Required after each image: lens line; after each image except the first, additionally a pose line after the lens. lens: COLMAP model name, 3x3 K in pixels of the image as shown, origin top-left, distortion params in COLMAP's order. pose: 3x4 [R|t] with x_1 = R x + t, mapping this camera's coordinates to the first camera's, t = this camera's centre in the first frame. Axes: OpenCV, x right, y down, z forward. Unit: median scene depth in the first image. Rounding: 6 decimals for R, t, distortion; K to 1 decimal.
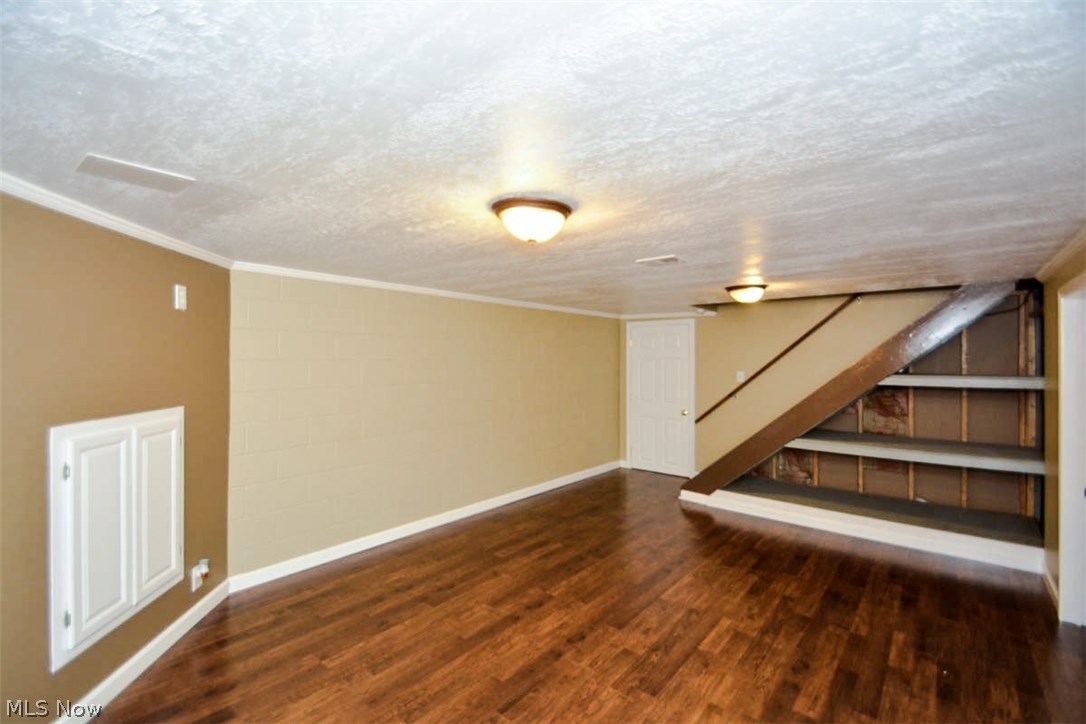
lens RADIAL K [[492.4, 0, 529.1], [0, 492.4, 354.9], [0, 0, 1]] dist [0.021434, -0.024198]
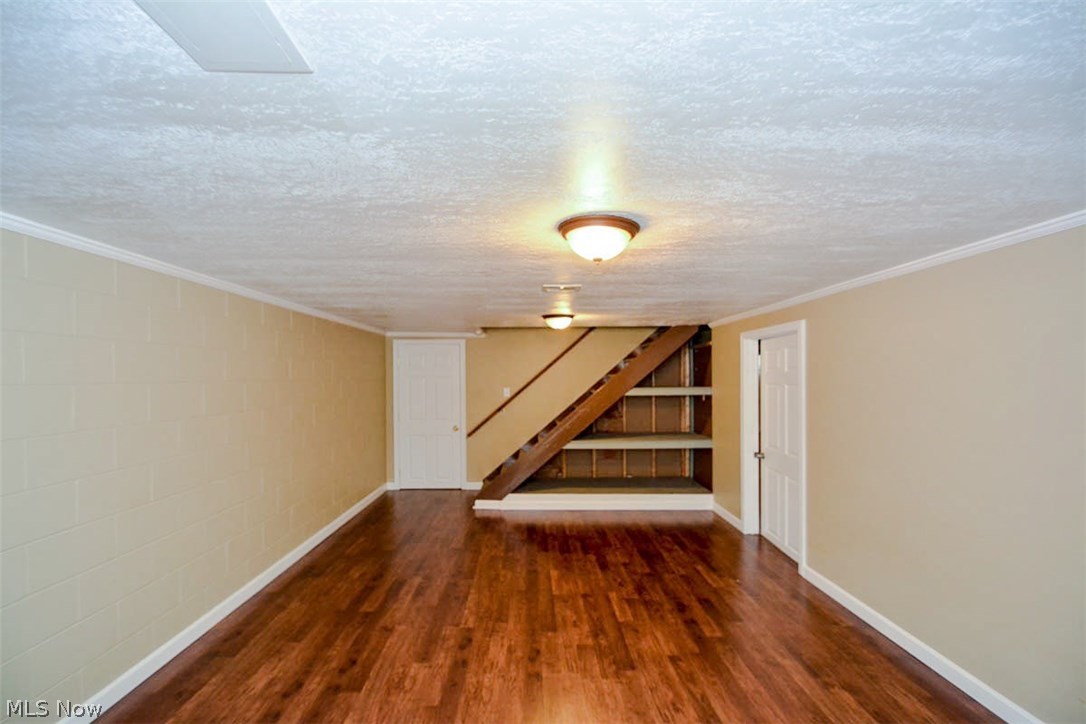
lens RADIAL K [[484.6, 0, 532.2], [0, 484.6, 378.4], [0, 0, 1]] dist [-0.001428, -0.001171]
pose [[0.746364, -0.009755, 0.665467, -0.432754], [0.002029, 0.999921, 0.012381, -0.002861], [-0.665535, -0.007891, 0.746325, 0.206821]]
